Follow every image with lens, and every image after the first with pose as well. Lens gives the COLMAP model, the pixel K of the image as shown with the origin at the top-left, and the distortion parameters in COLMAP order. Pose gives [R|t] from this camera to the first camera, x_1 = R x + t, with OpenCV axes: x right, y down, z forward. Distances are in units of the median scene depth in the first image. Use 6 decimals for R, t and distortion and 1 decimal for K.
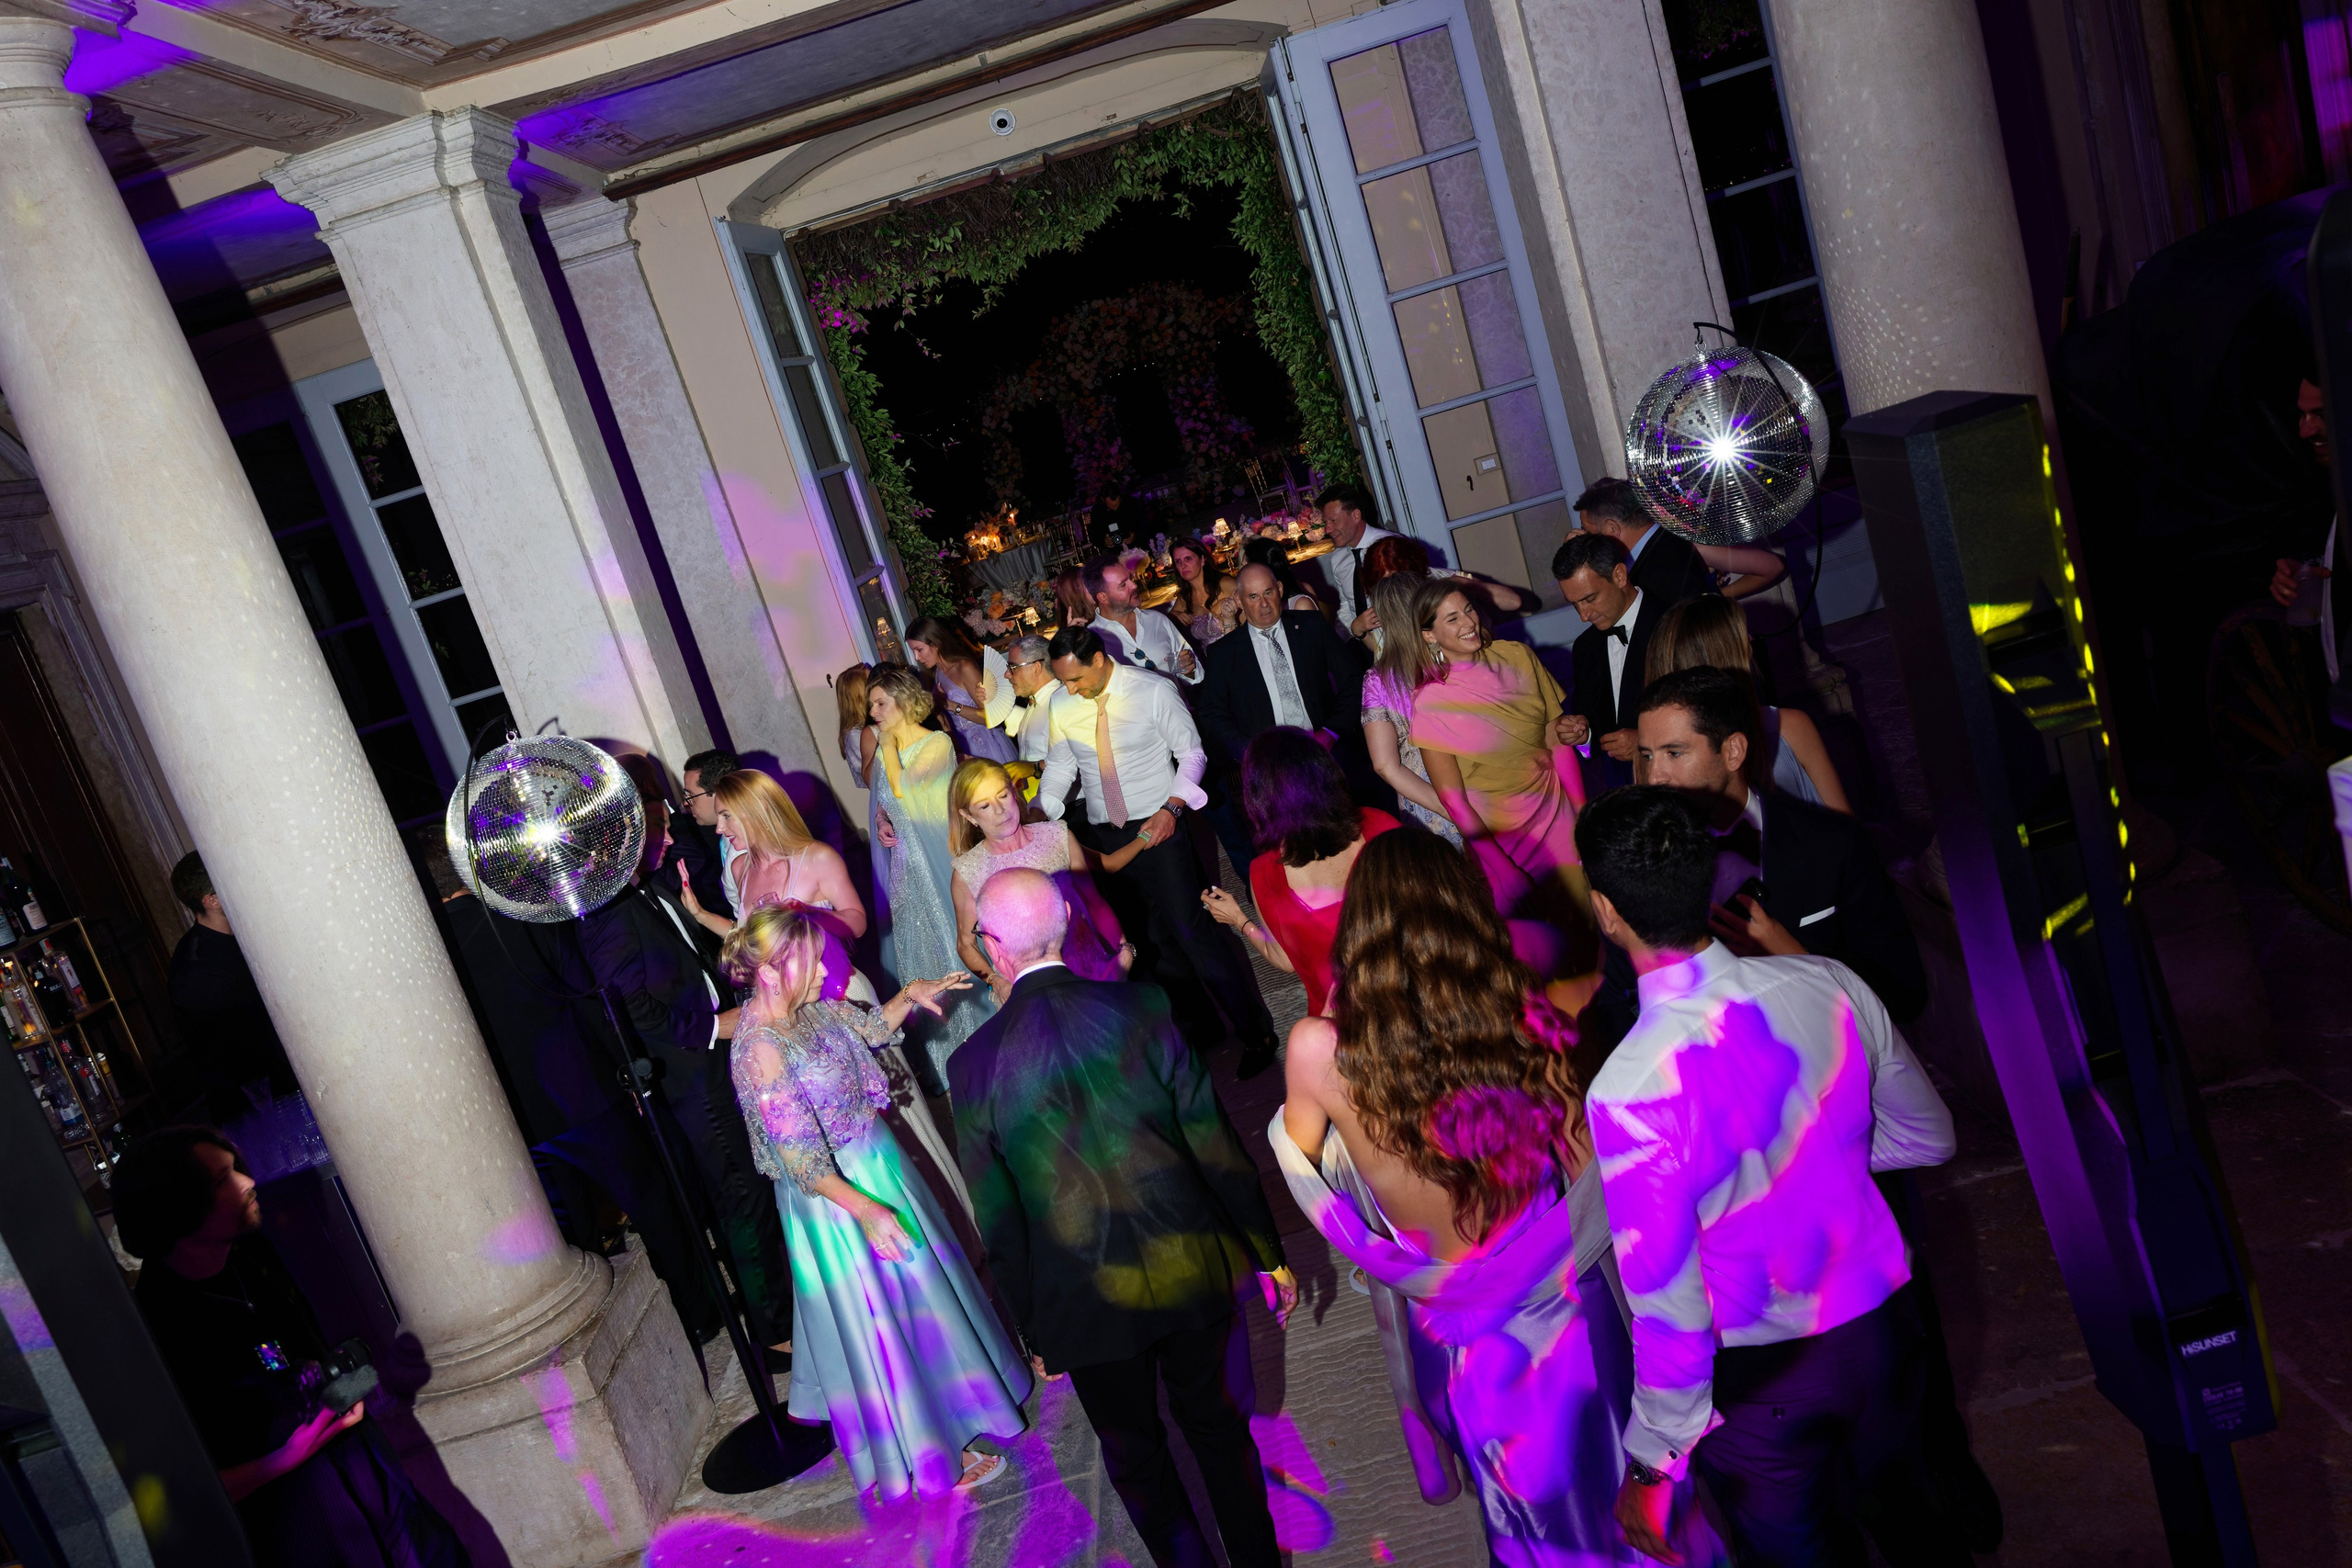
lens RADIAL K [[1810.3, 0, 1176.0], [0, 1810.3, 784.0], [0, 0, 1]] dist [0.001053, 0.000986]
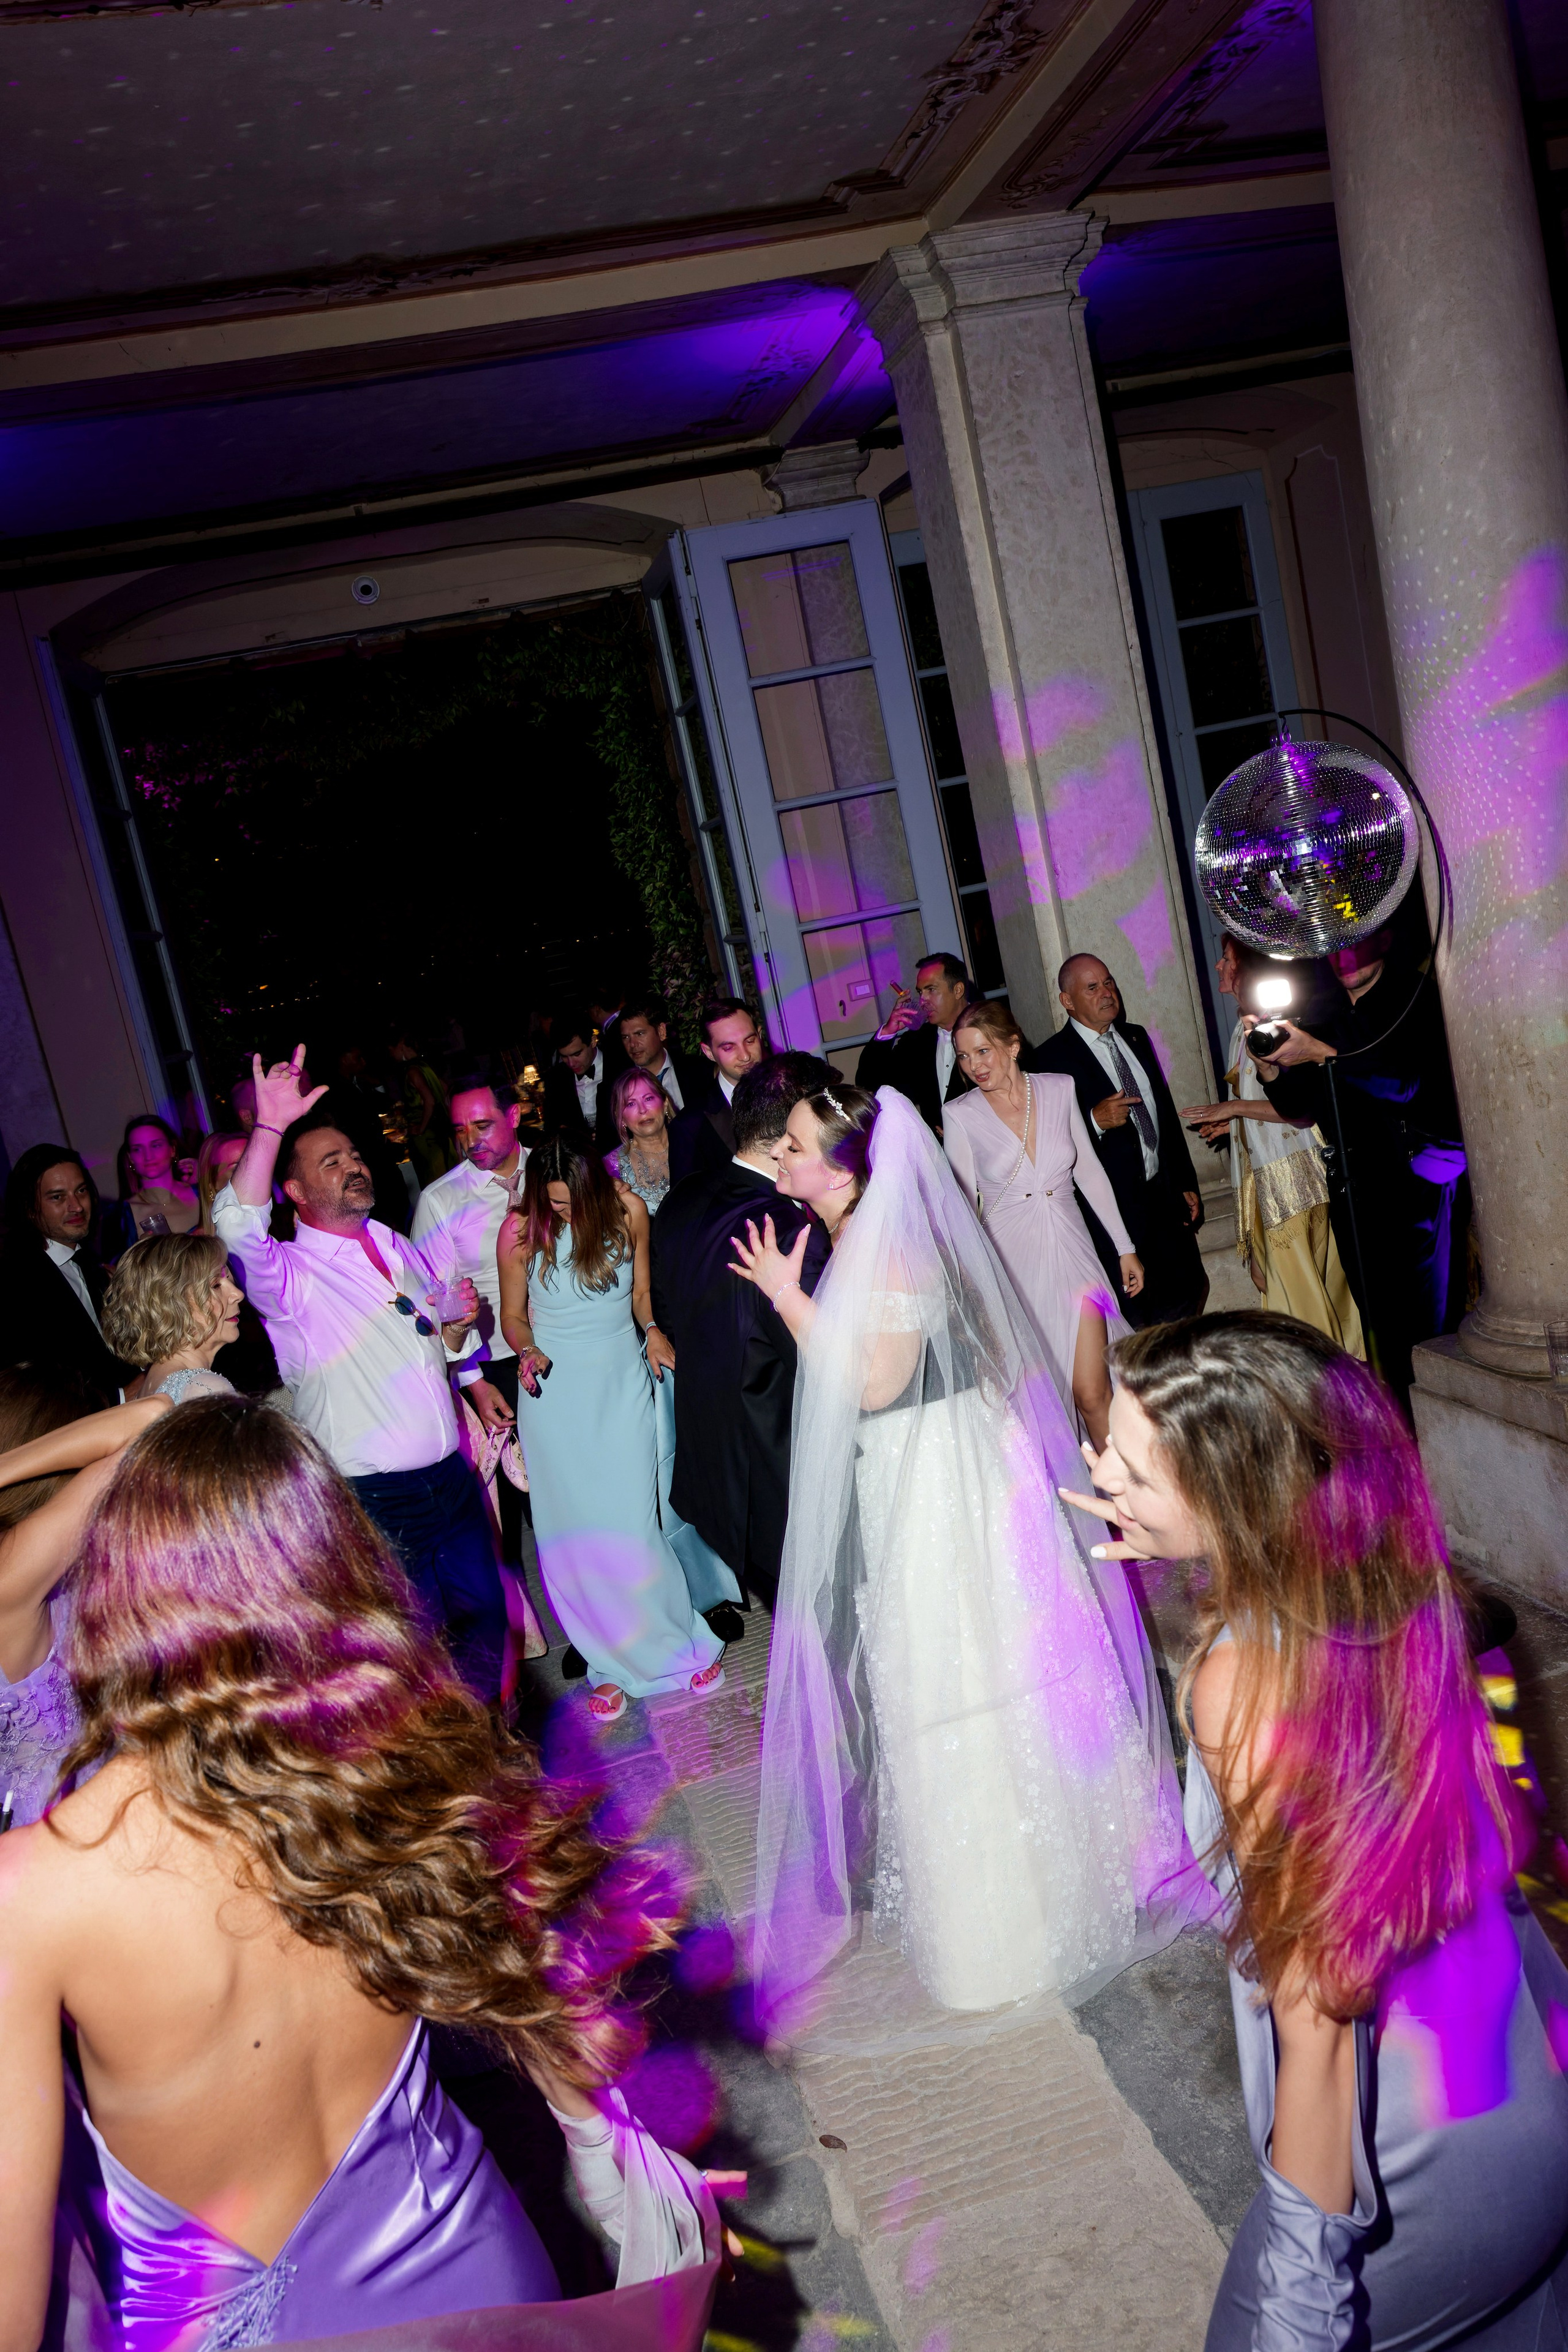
lens RADIAL K [[1810.5, 0, 803.1], [0, 1810.5, 1175.8], [0, 0, 1]] dist [0.001053, 0.000986]
pose [[0.974383, 0.060167, 0.216698, -0.064228], [-0.032022, 0.990849, -0.131125, 0.051036], [-0.222604, 0.120827, 0.967393, 0.090942]]
